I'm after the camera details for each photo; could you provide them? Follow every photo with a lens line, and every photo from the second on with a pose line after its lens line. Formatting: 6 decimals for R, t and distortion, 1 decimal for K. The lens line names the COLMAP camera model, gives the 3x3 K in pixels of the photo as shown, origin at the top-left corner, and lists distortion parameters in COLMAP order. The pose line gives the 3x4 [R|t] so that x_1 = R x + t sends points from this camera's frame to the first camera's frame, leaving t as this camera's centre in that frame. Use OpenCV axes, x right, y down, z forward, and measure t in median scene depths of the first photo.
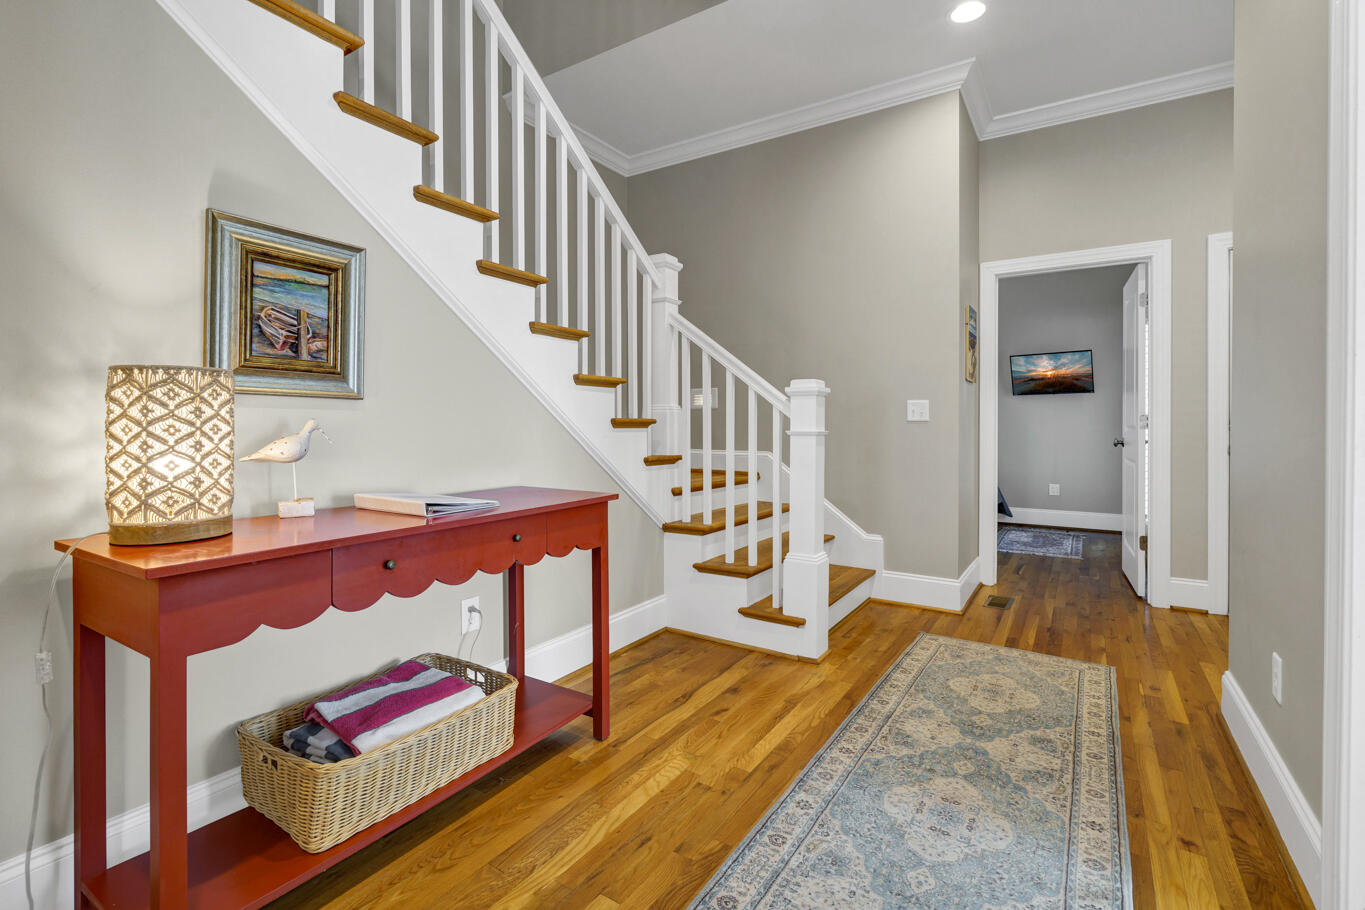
lens RADIAL K [[628.4, 0, 677.7], [0, 628.4, 422.6], [0, 0, 1]] dist [0.001413, 0.000708]
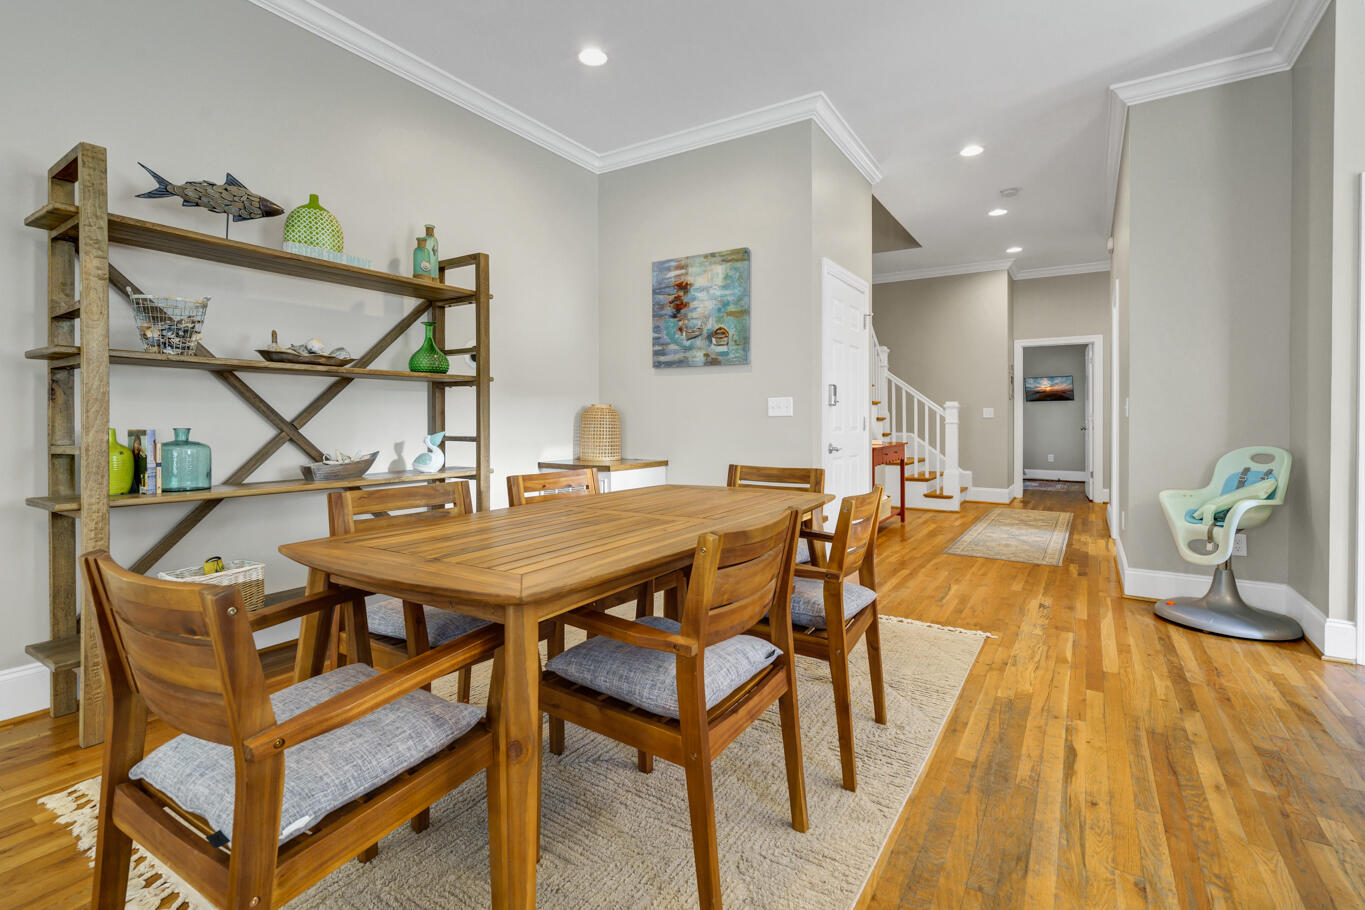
lens RADIAL K [[628.4, 0, 691.5], [0, 628.4, 415.4], [0, 0, 1]] dist [0.001413, 0.000708]
pose [[0.999845, -0.001019, 0.017593, -0.663592], [0.001091, 0.999991, -0.004080, -0.003367], [-0.017589, 0.004098, 0.999837, -1.124891]]
